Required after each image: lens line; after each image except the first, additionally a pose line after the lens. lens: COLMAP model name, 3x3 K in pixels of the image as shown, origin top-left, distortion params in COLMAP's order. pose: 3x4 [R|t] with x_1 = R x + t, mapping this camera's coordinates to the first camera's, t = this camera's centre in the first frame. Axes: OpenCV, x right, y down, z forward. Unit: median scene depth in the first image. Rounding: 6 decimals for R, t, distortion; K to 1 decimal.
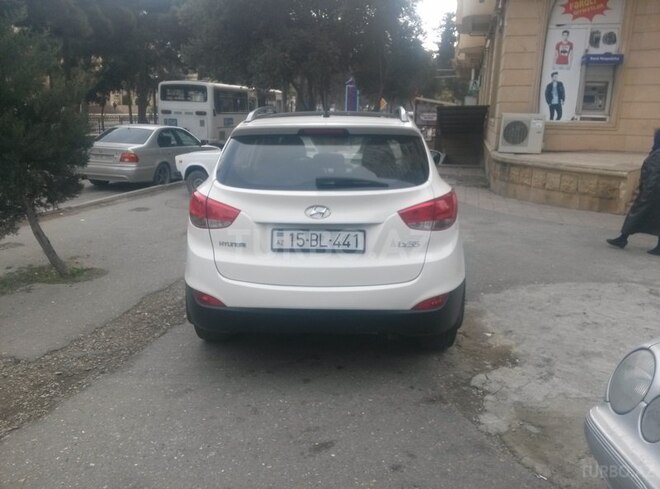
lens RADIAL K [[588.6, 0, 330.3], [0, 588.6, 242.6], [0, 0, 1]] dist [0.014606, -0.038222]
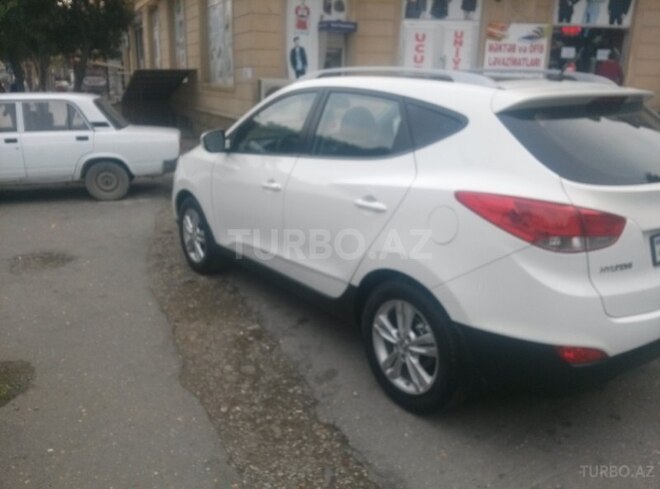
lens RADIAL K [[588.6, 0, 329.9], [0, 588.6, 247.6], [0, 0, 1]] dist [0.014606, -0.038222]
pose [[0.764263, -0.174121, 0.620954, -0.255302], [0.135219, 0.984724, 0.109699, -0.042585], [-0.630569, 0.000126, 0.776133, 0.200580]]
